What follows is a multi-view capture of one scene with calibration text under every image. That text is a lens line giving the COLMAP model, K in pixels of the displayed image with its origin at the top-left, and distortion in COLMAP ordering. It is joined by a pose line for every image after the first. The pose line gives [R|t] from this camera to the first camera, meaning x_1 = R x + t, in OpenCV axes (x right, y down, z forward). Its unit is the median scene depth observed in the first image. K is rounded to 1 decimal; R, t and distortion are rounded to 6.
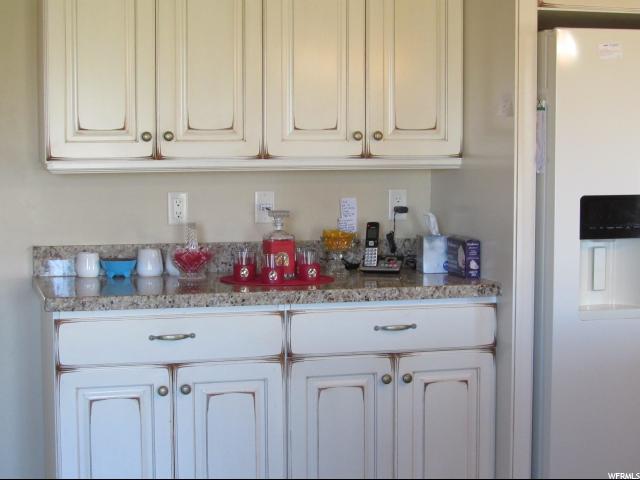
lens RADIAL K [[1353.4, 0, 320.0], [0, 1353.4, 240.0], [0, 0, 1]] dist [-0.039455, 0.025687]
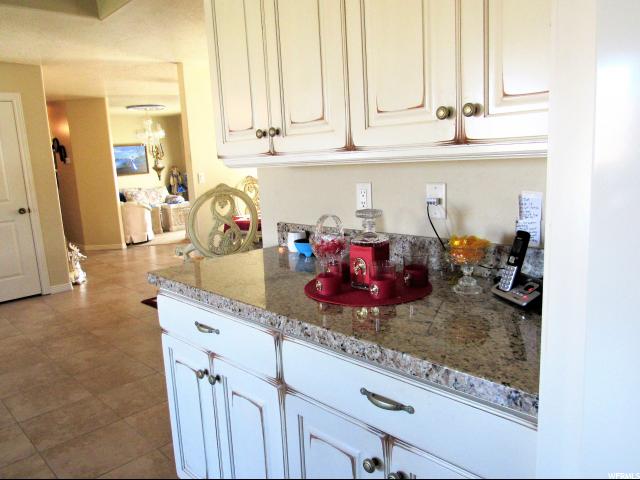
lens RADIAL K [[488.5, 0, 320.0], [0, 488.5, 240.0], [0, 0, 1]] dist [-0.013082, -0.005237]
pose [[0.443911, 0.131188, -0.886416, 0.244162], [-0.013468, 0.990090, 0.139786, -0.047731], [0.895970, -0.050114, 0.441278, 0.860061]]
